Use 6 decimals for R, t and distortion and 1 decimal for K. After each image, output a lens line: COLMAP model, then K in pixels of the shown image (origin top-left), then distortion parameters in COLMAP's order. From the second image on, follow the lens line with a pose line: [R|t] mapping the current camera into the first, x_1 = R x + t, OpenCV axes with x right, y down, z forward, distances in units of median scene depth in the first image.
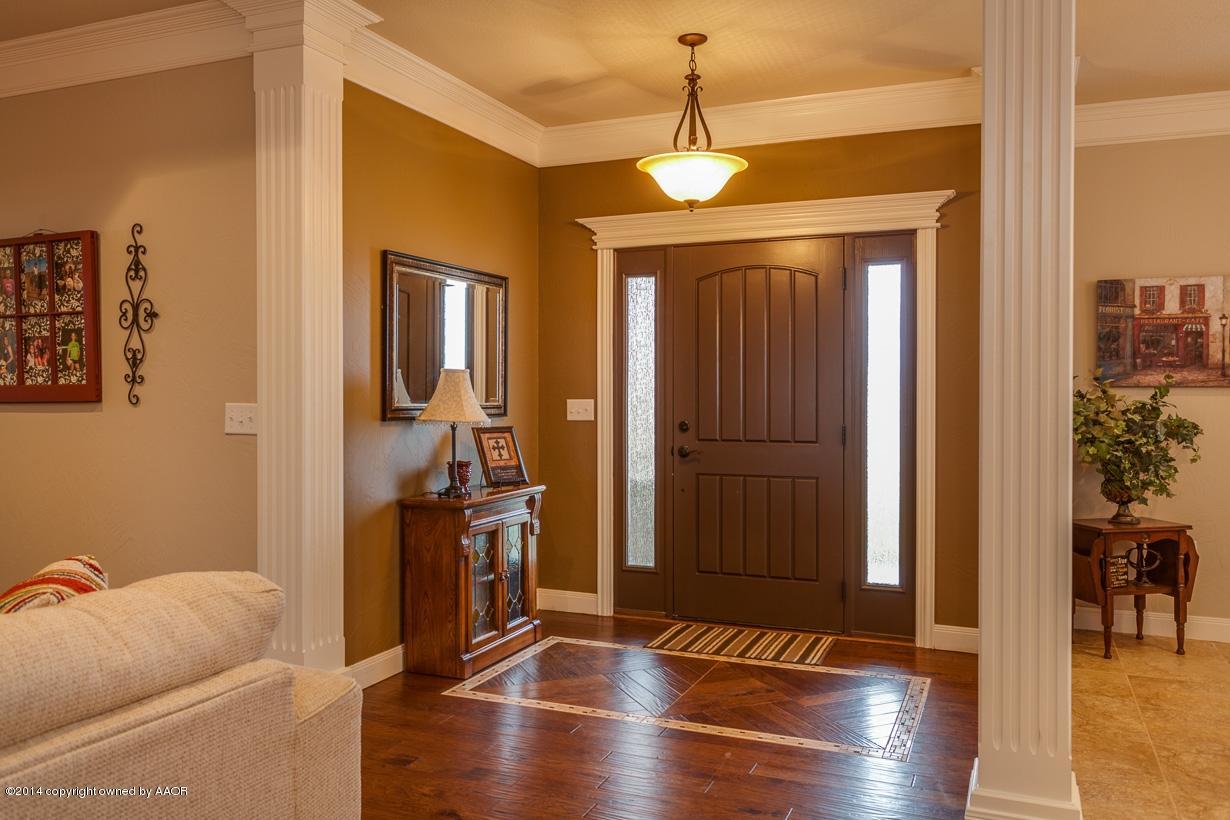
lens RADIAL K [[948.8, 0, 615.0], [0, 948.8, 410.0], [0, 0, 1]] dist [0.005313, 0.001815]
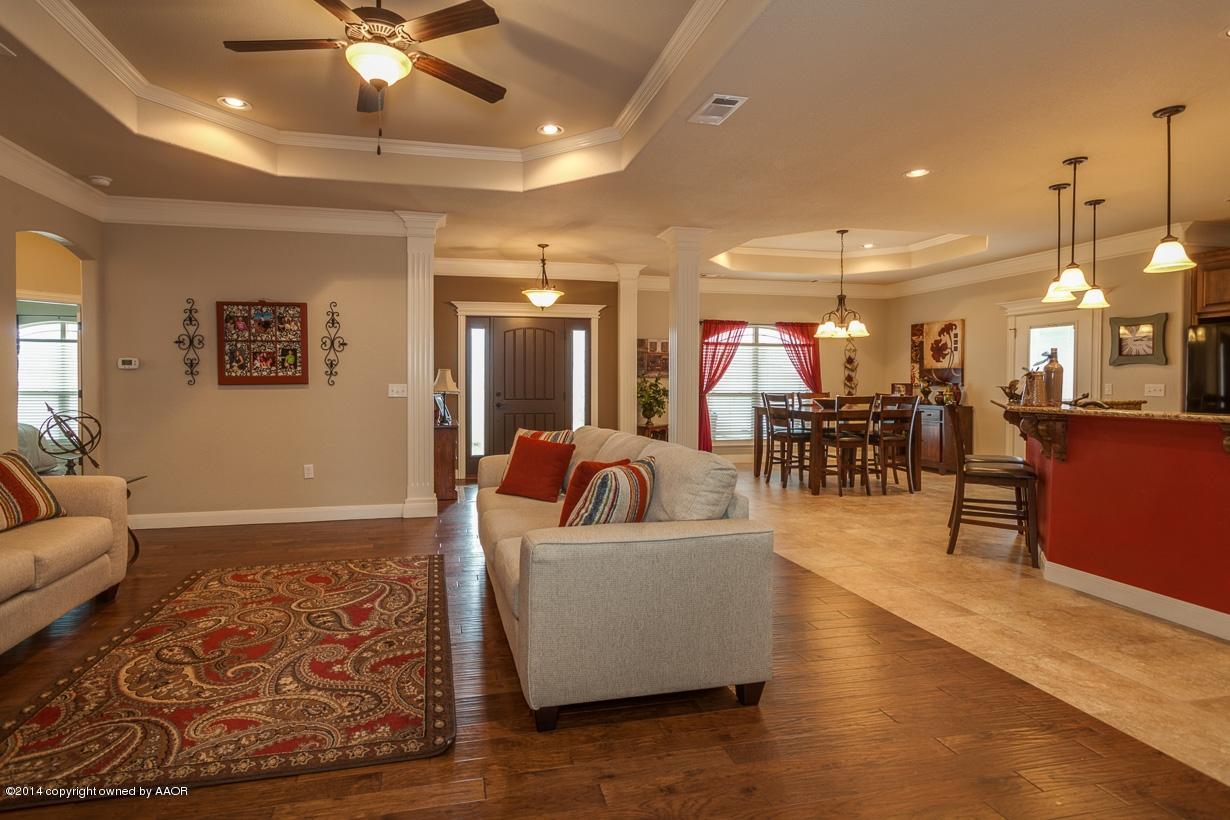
lens RADIAL K [[624.3, 0, 561.1], [0, 624.3, 396.7], [0, 0, 1]] dist [-0.001647, 0.000018]
pose [[0.823915, -0.015563, 0.566500, -0.758979], [0.008254, 0.999846, 0.015464, 0.002408], [-0.566654, -0.008065, 0.823917, -0.402689]]
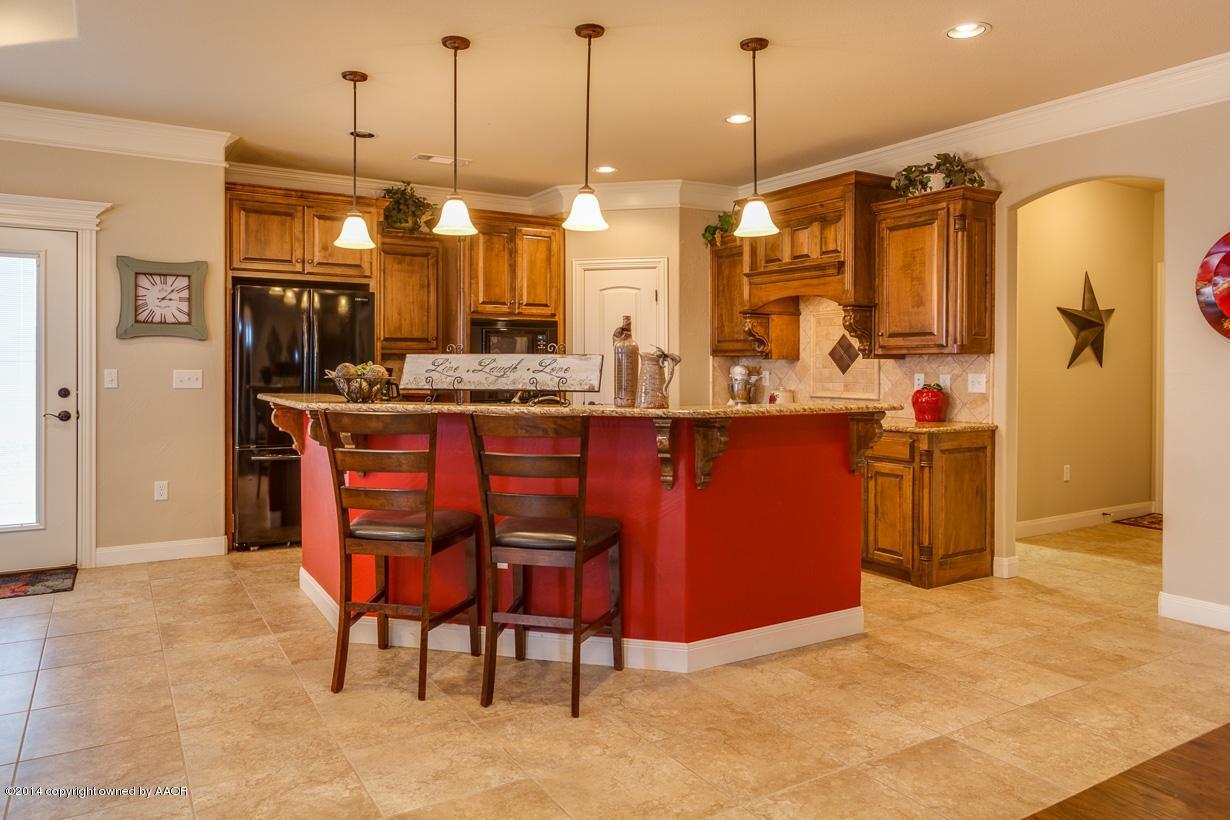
lens RADIAL K [[820.7, 0, 613.8], [0, 820.7, 368.9], [0, 0, 1]] dist [-0.001632, -0.000847]
pose [[-0.809433, -0.007393, 0.587166, -0.080520], [0.002765, 0.999862, 0.016401, -0.011823], [-0.587206, 0.014899, -0.809301, 0.587907]]
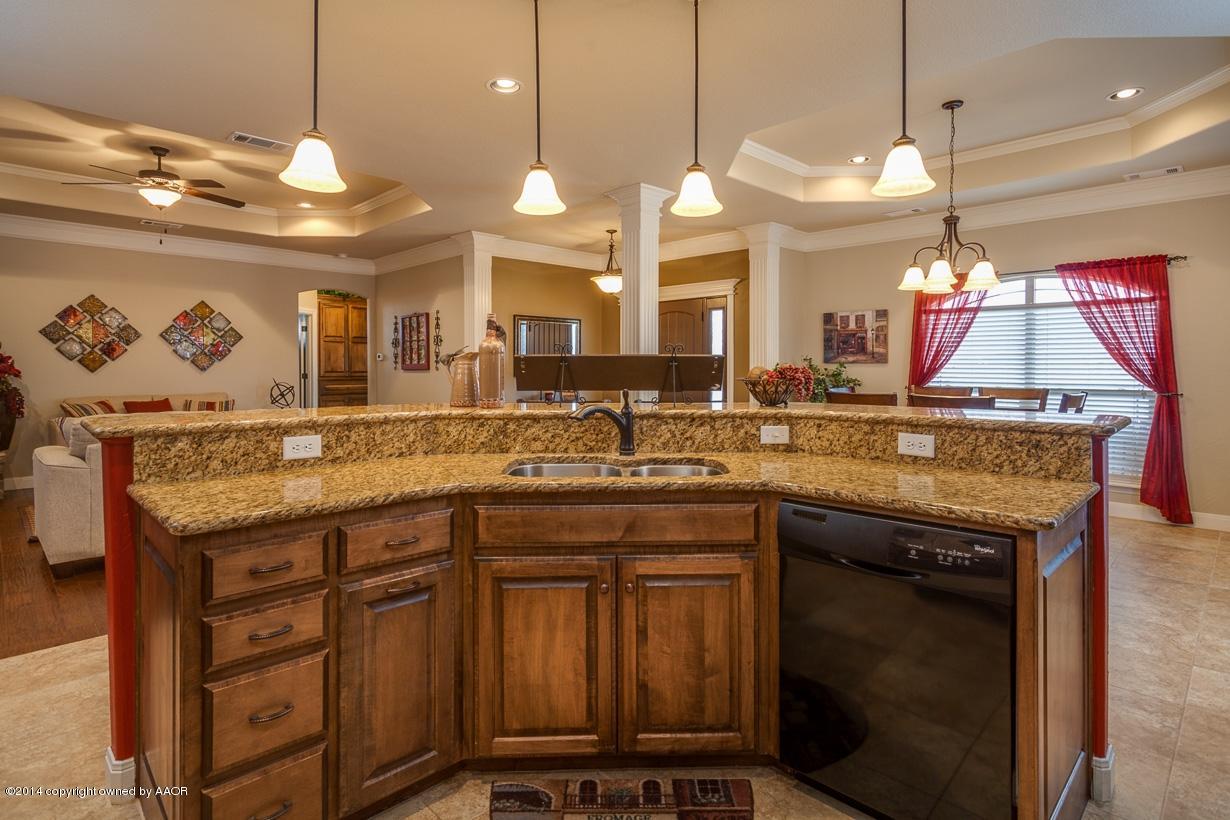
lens RADIAL K [[647.7, 0, 618.3], [0, 647.7, 373.2], [0, 0, 1]] dist [-0.000860, -0.000100]
pose [[0.917604, 0.002972, -0.397486, 0.710556], [-0.005119, 0.999977, -0.004340, 0.007265], [0.397464, 0.006018, 0.917598, -0.550260]]
